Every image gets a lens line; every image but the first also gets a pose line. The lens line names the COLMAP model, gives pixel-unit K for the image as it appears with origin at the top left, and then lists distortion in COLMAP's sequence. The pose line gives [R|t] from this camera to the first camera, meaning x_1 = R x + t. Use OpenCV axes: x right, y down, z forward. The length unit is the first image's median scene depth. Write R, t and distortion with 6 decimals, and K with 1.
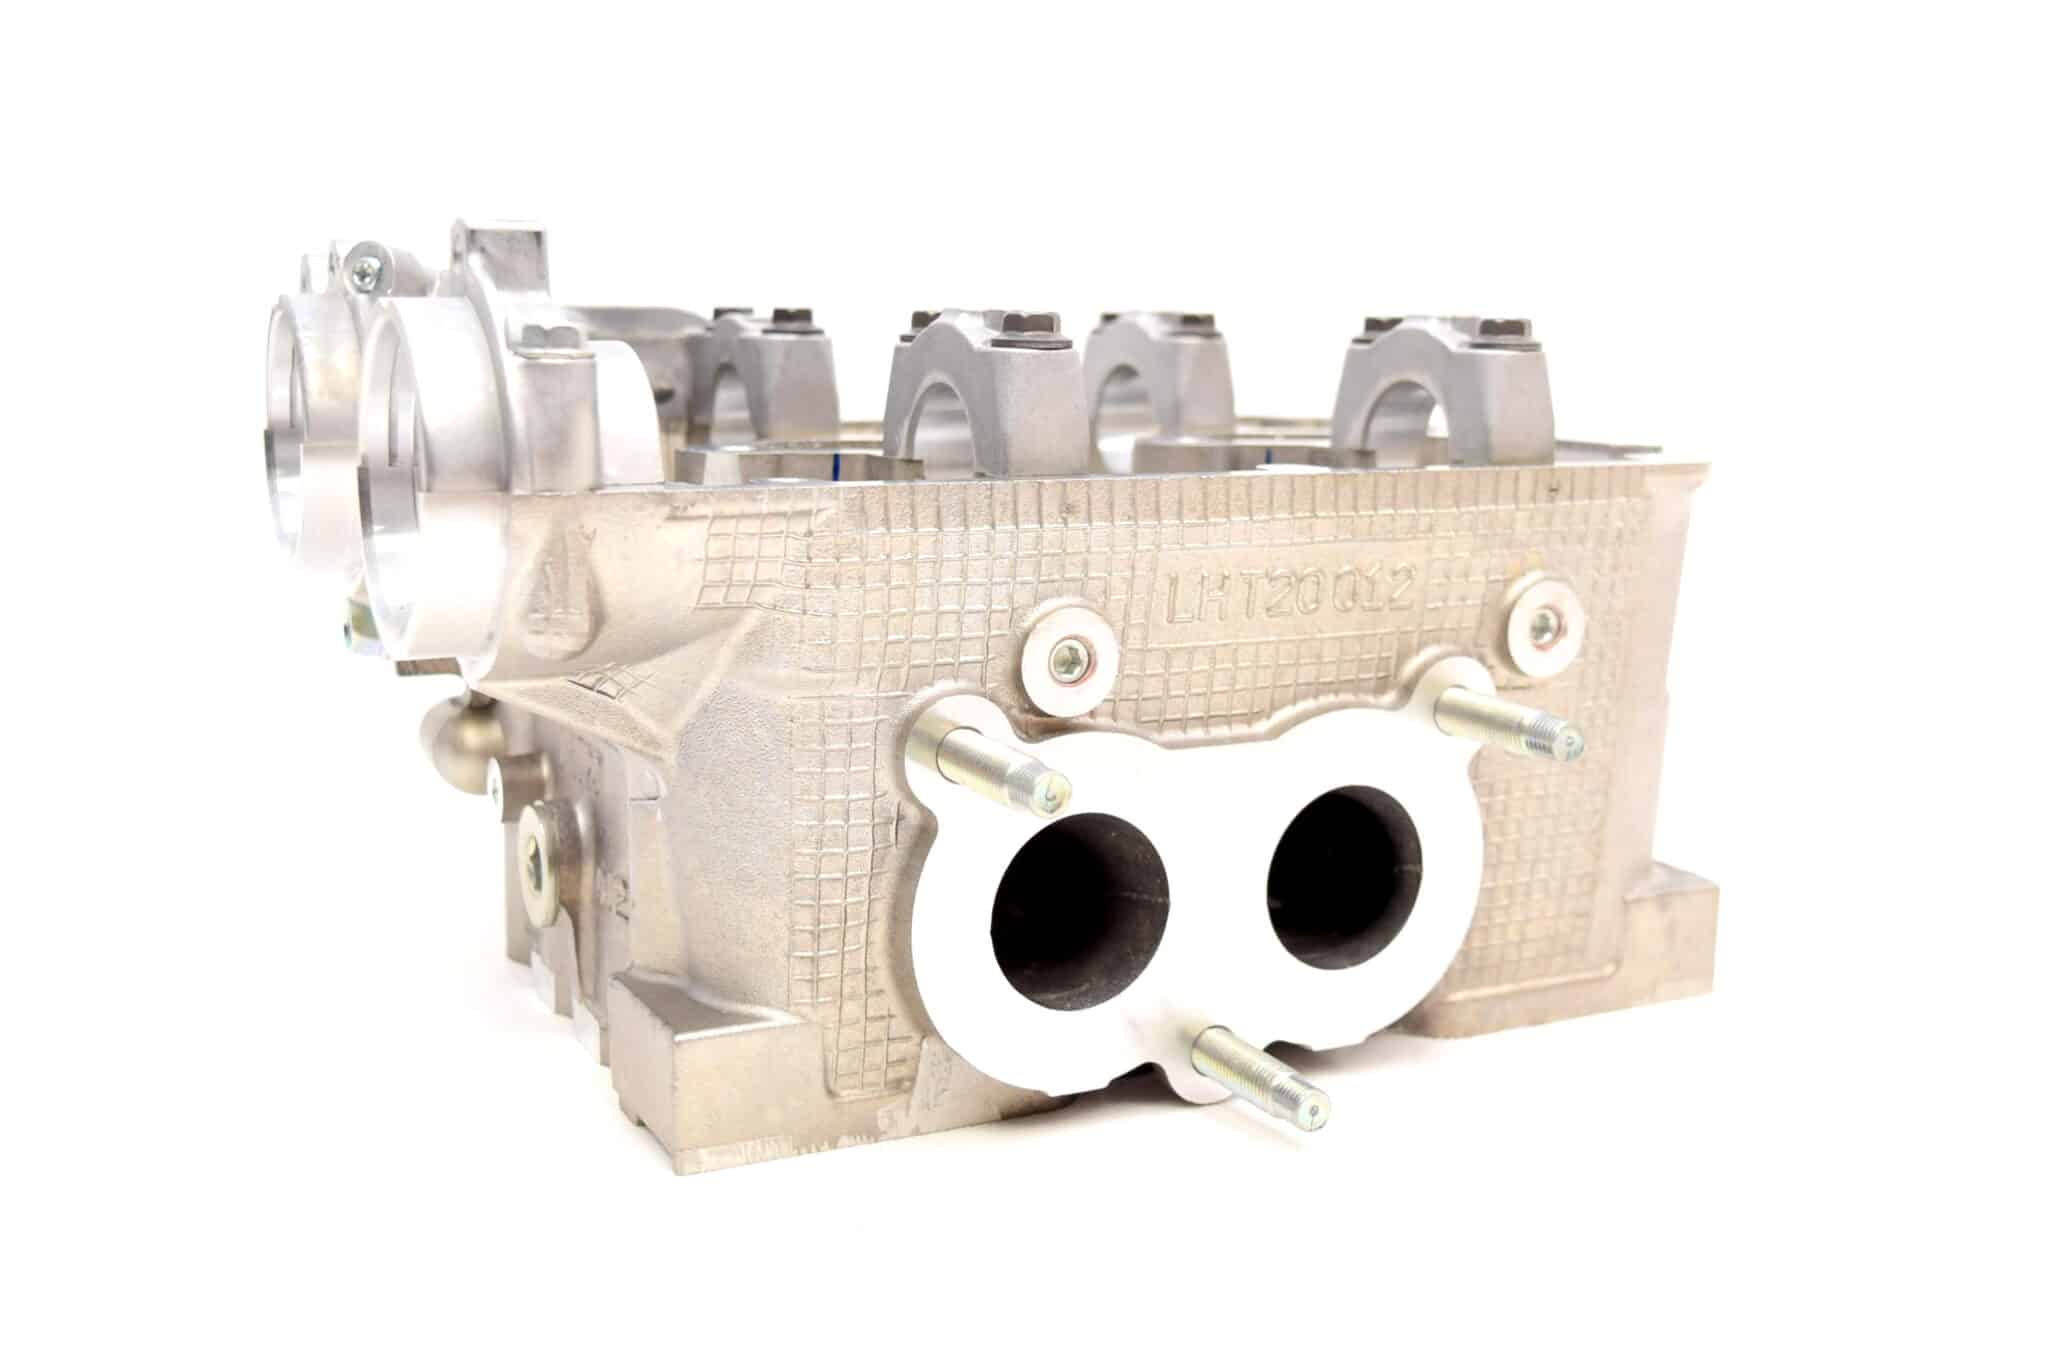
lens RADIAL K [[2274.0, 0, 1025.4], [0, 2274.0, 684.8], [0, 0, 1]] dist [-0.019811, 0.000000]
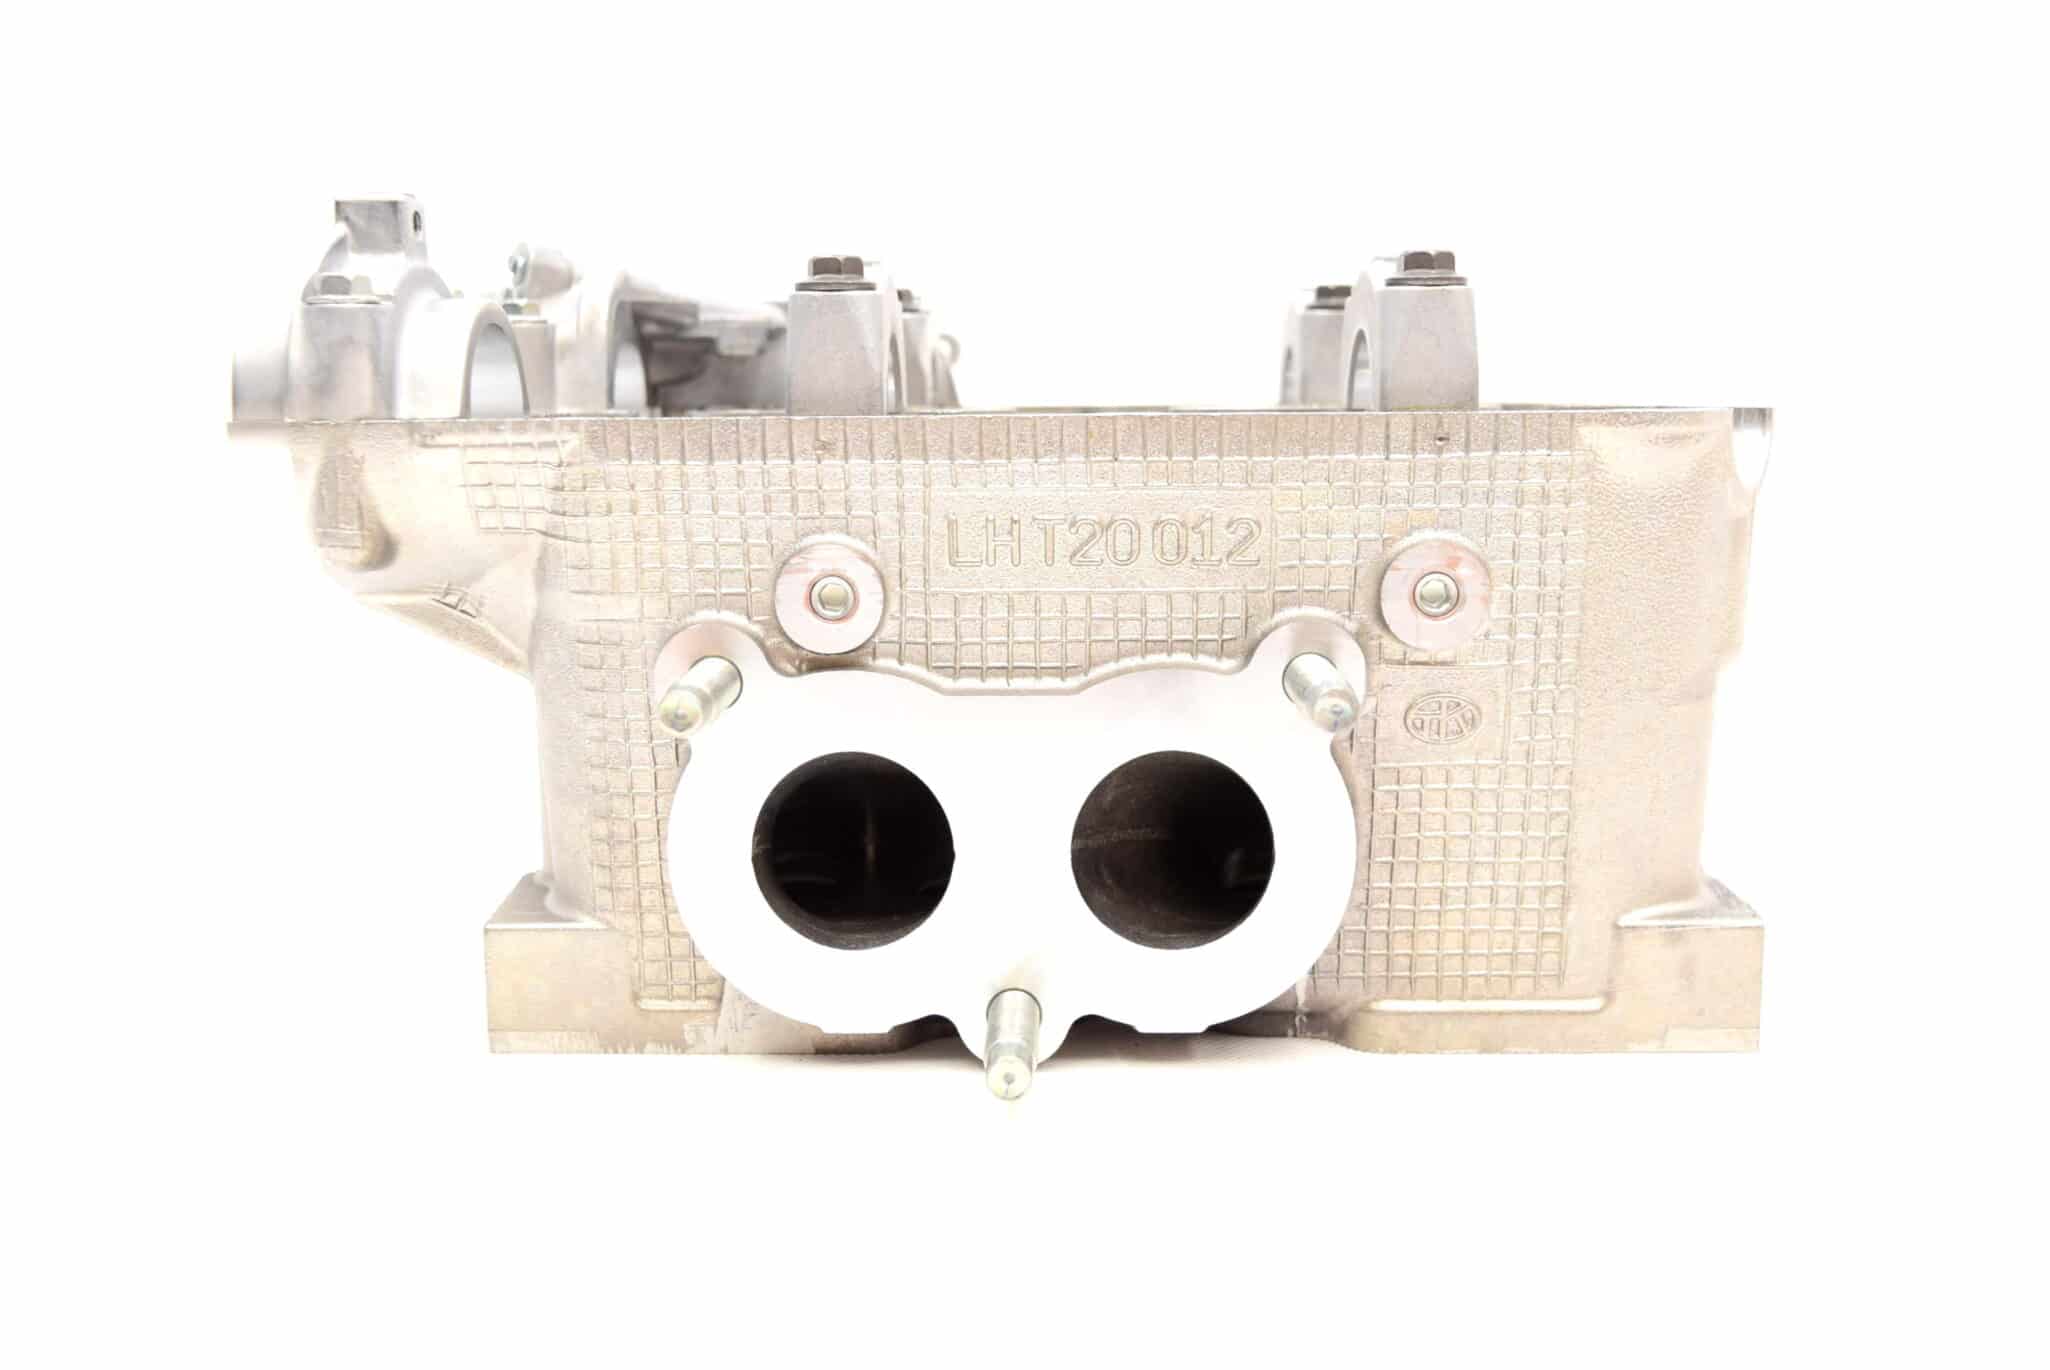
lens RADIAL K [[2101.3, 0, 1025.3], [0, 2101.3, 683.1], [0, 0, 1]] dist [-0.023145, 0.000000]
pose [[0.868298, 0.048801, -0.493637, 0.539207], [-0.064187, 0.997836, -0.014258, 0.033908], [0.491873, 0.044065, 0.869551, 0.226011]]
